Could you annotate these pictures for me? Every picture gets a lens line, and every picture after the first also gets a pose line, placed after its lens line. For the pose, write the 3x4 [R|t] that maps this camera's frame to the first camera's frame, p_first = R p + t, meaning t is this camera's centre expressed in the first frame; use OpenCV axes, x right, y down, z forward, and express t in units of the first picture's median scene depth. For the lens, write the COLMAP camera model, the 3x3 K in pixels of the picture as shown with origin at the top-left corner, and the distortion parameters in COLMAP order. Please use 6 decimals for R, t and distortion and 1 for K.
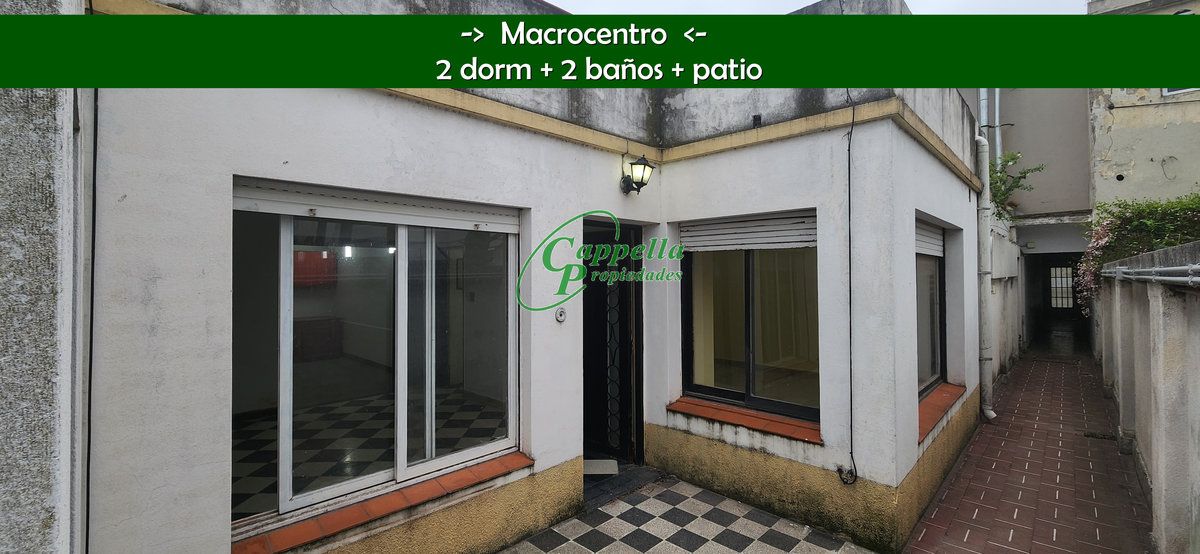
lens RADIAL K [[485.4, 0, 594.0], [0, 485.4, 269.2], [0, 0, 1]] dist [0.005205, -0.005851]
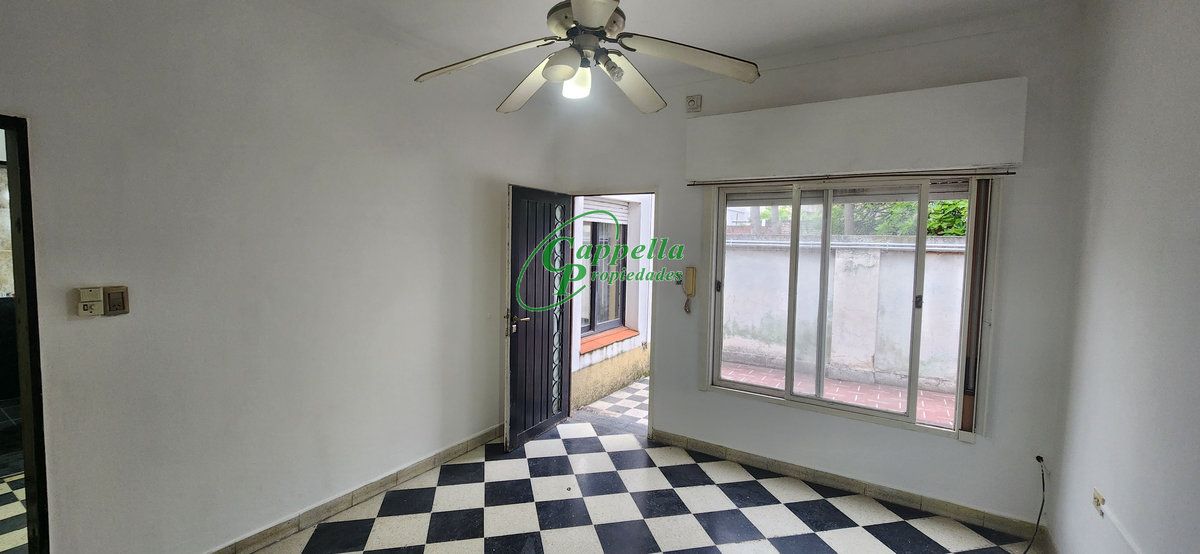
lens RADIAL K [[485.4, 0, 594.0], [0, 485.4, 269.2], [0, 0, 1]] dist [0.005205, -0.005851]
pose [[-0.209456, -0.061949, 0.975854, -1.083356], [-0.029492, 0.997937, 0.057021, 0.016317], [-0.977373, -0.016837, -0.210851, 1.336359]]
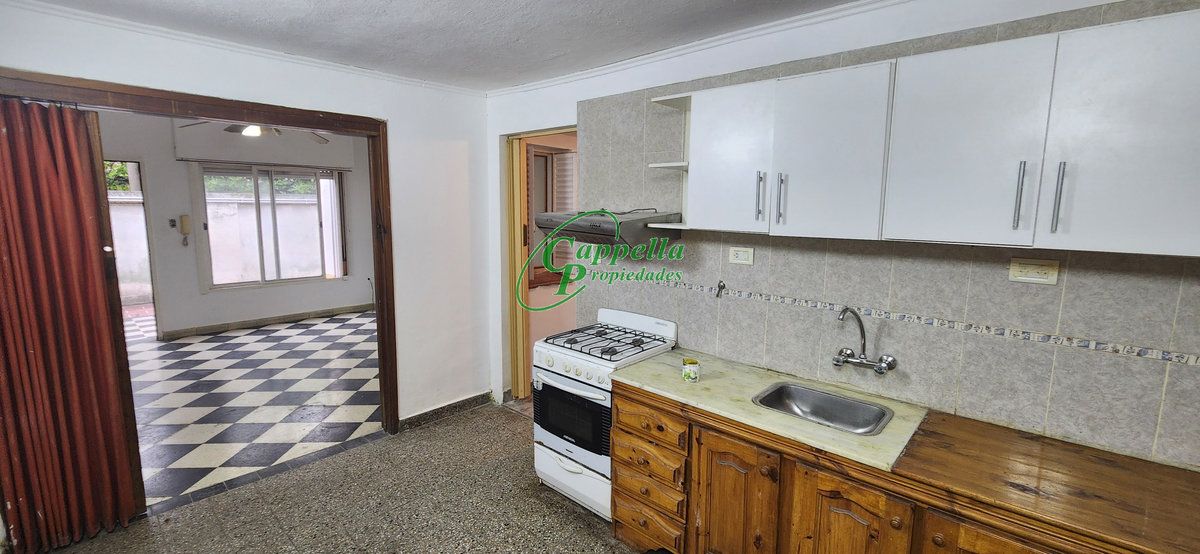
lens RADIAL K [[485.4, 0, 594.0], [0, 485.4, 269.2], [0, 0, 1]] dist [0.005205, -0.005851]
pose [[-0.999394, -0.001082, -0.034787, -1.373028], [-0.005203, 0.992929, 0.118592, 0.045141], [0.034413, 0.118701, -0.992334, 2.507088]]
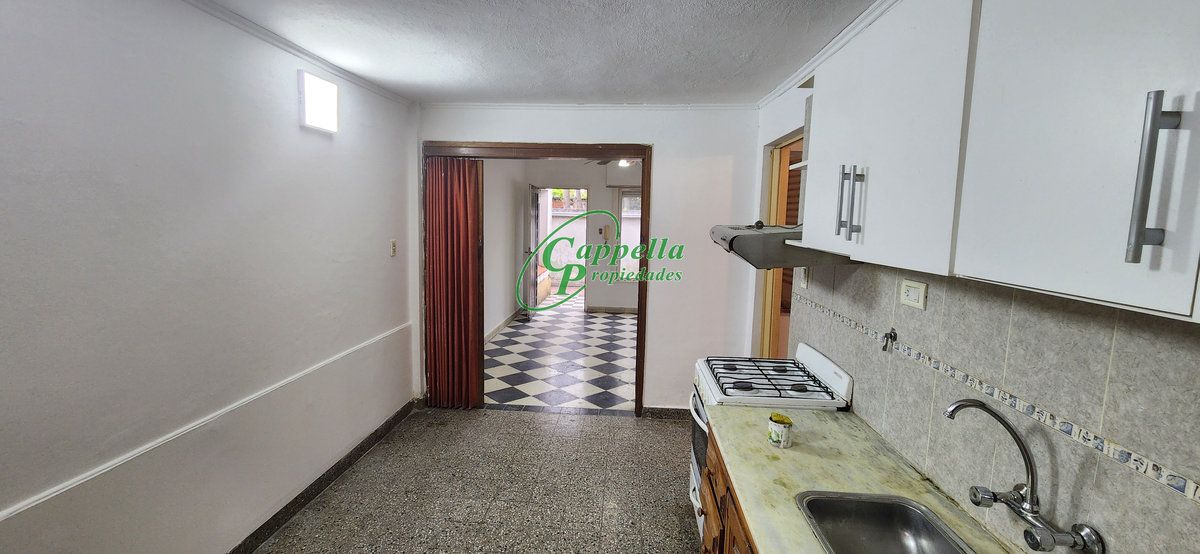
lens RADIAL K [[481.5, 0, 592.3], [0, 481.5, 268.3], [0, 0, 1]] dist [0.001693, -0.005487]
pose [[-0.653558, -0.093224, 0.751113, -1.702652], [-0.031481, 0.994875, 0.096085, 0.048629], [-0.756221, 0.039151, -0.653144, 2.366130]]
